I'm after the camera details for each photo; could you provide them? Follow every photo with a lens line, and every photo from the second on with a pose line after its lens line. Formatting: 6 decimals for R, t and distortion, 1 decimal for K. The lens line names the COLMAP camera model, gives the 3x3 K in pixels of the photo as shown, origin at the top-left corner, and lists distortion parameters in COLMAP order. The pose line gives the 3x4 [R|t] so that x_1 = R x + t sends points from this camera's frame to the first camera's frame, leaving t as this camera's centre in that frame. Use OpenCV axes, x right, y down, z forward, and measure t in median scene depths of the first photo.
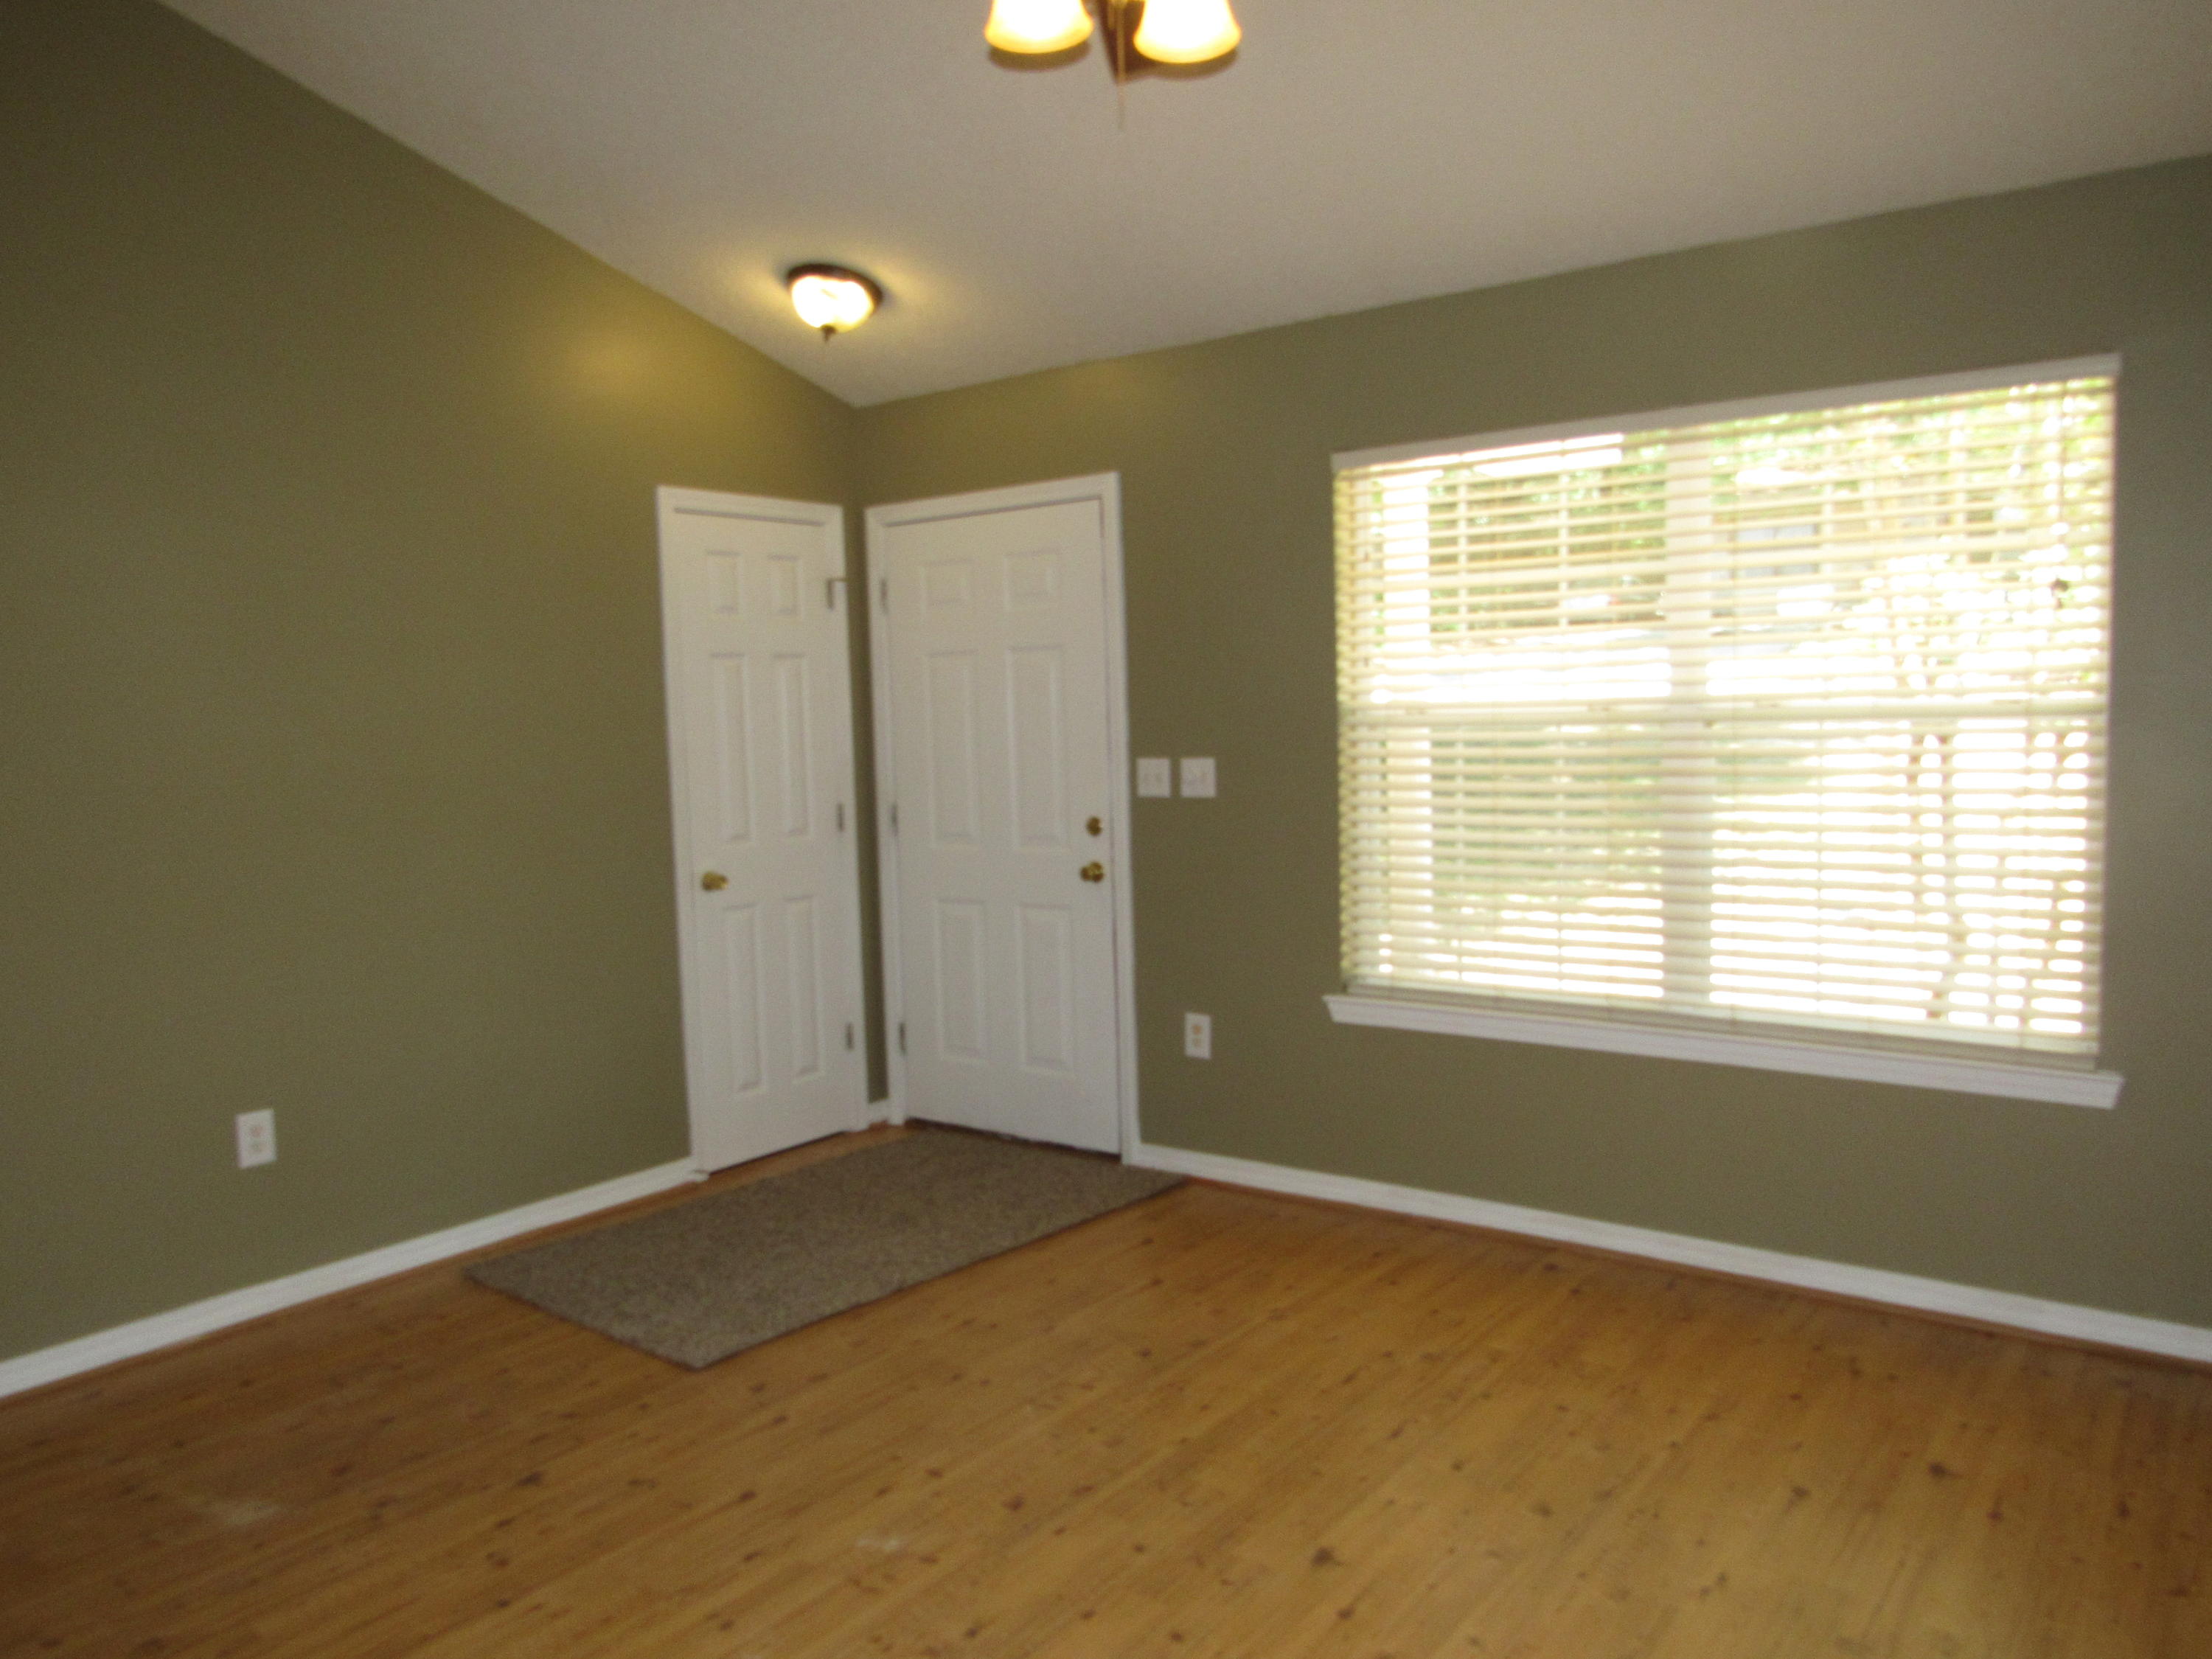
lens RADIAL K [[1624.7, 0, 1106.0], [0, 1624.7, 843.0], [0, 0, 1]] dist [-0.005486, 0.000389]
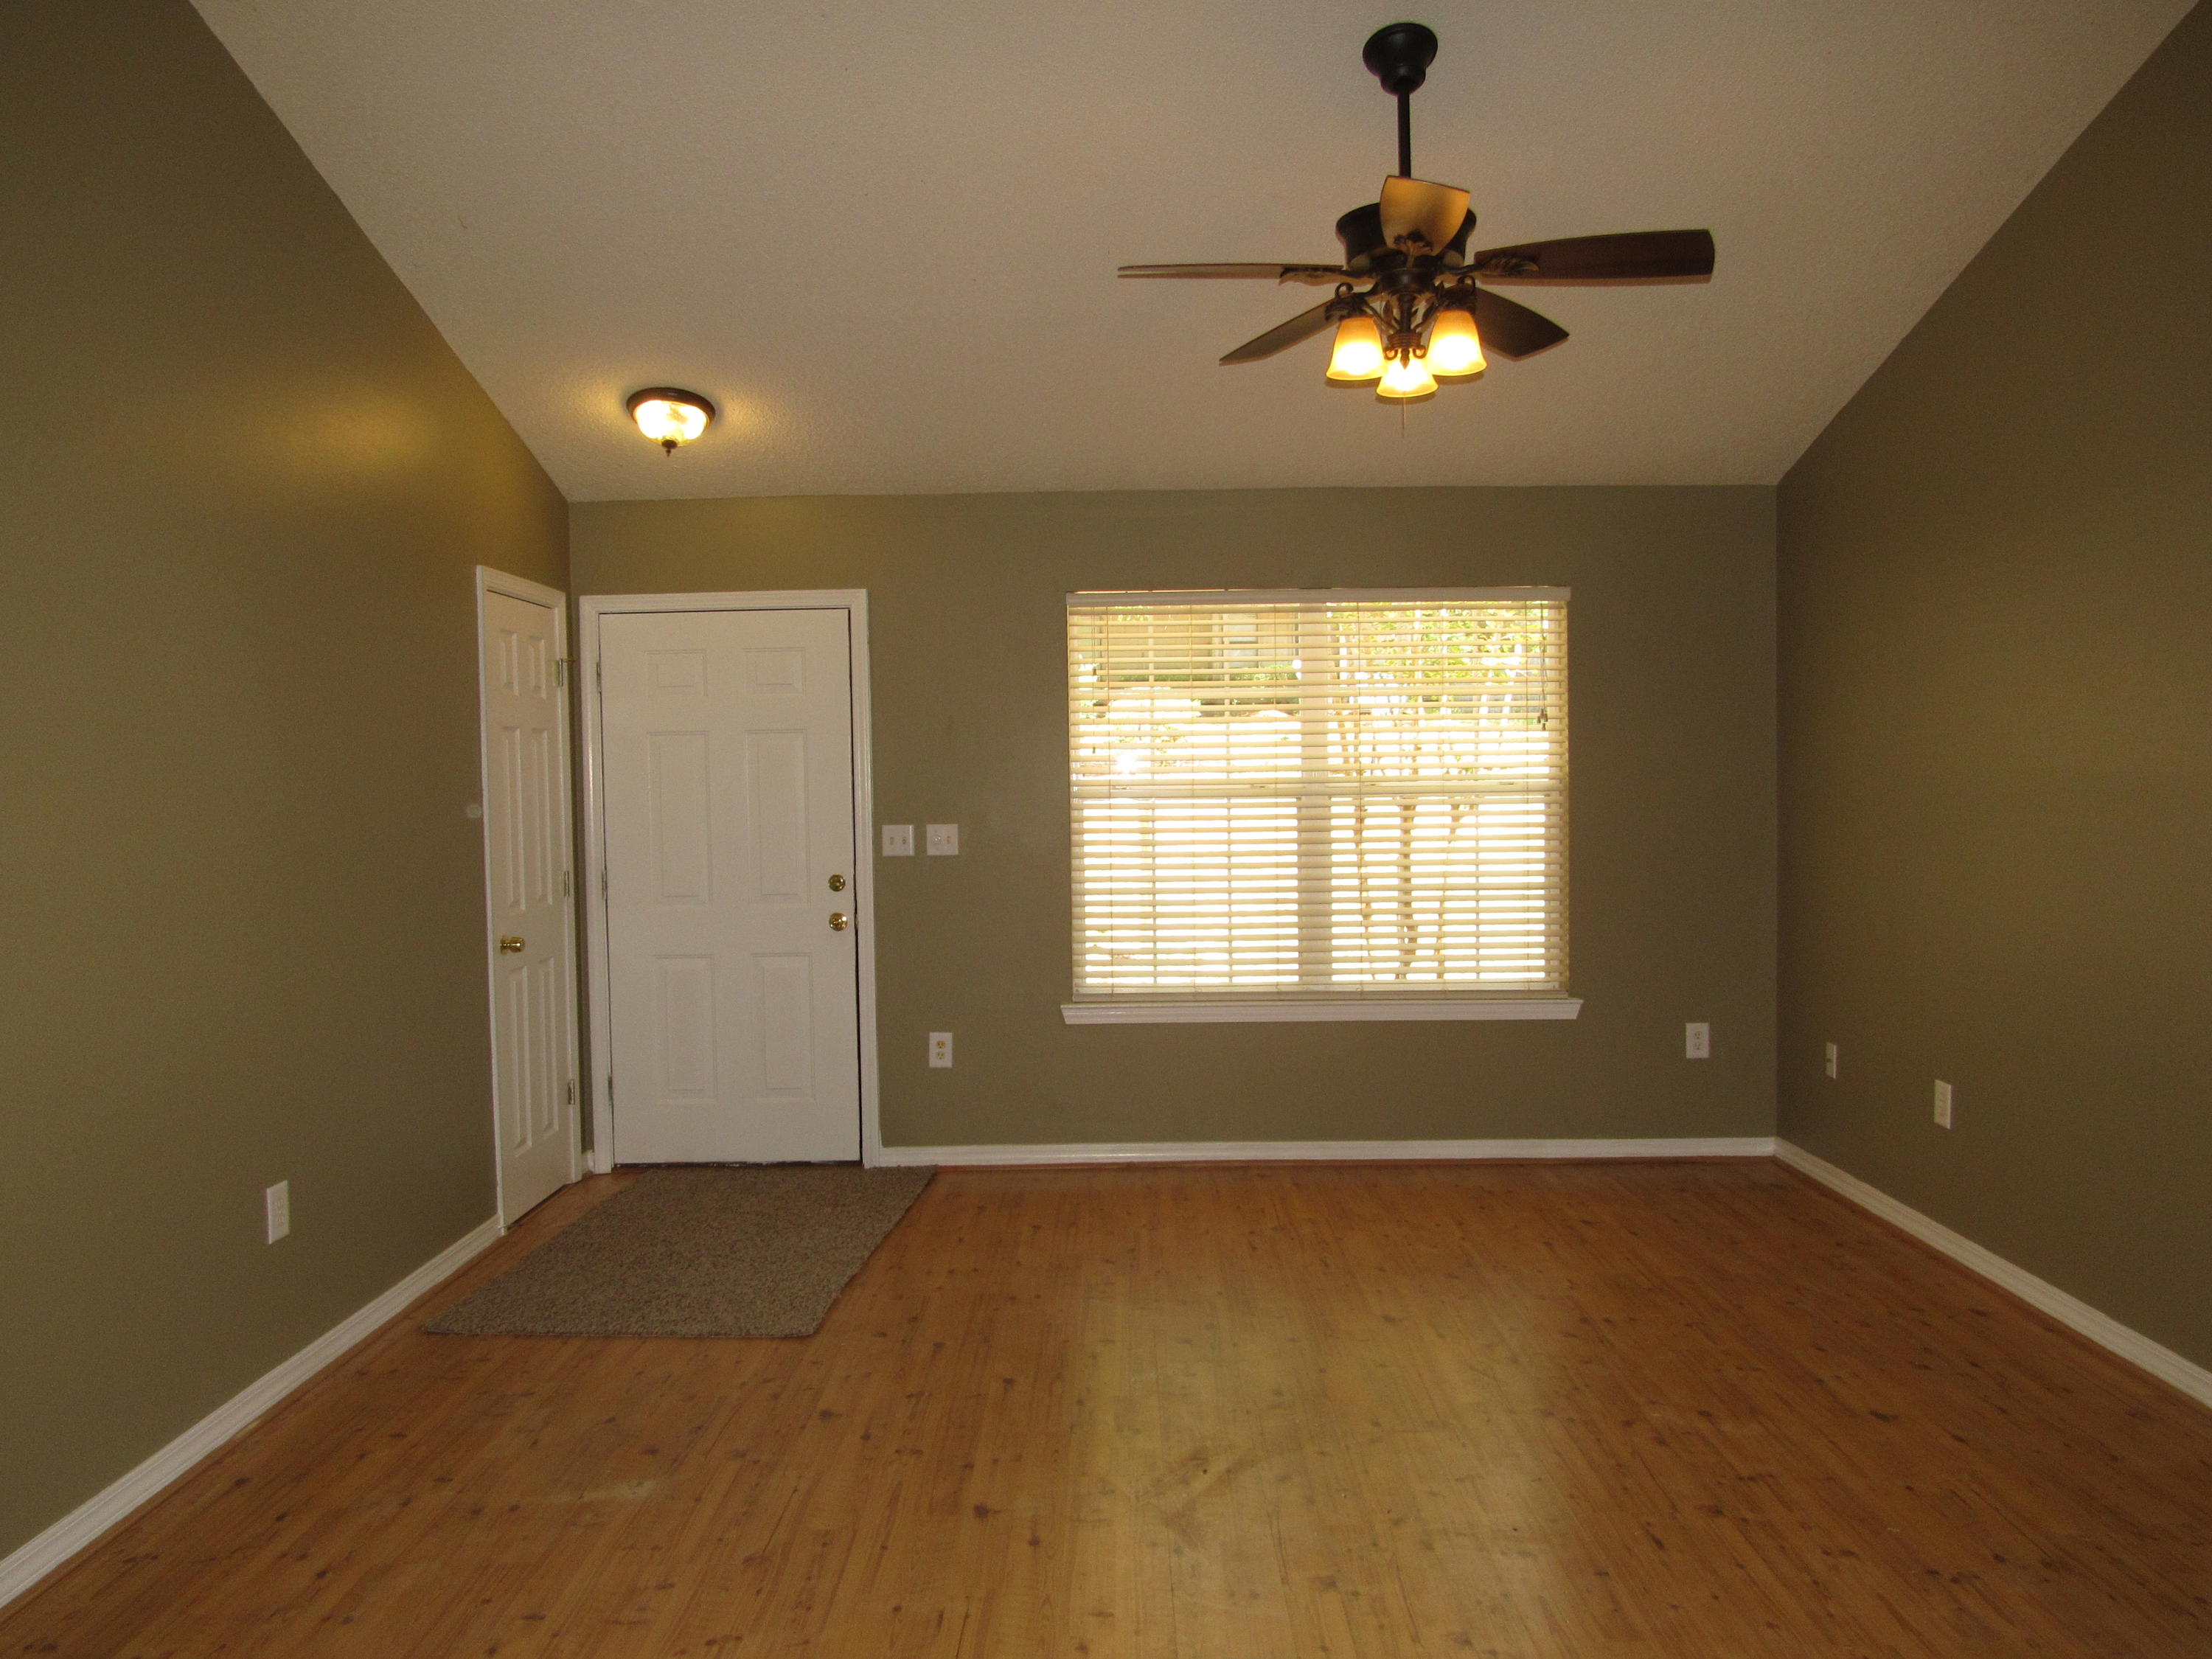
lens RADIAL K [[1605.5, 0, 1106.0], [0, 1605.5, 829.5], [0, 0, 1]] dist [-0.021790, -0.005249]
pose [[0.799746, -0.002185, 0.600334, -0.581945], [0.043984, 0.997519, -0.054965, 0.025132], [-0.598725, 0.070363, 0.797858, -0.055587]]
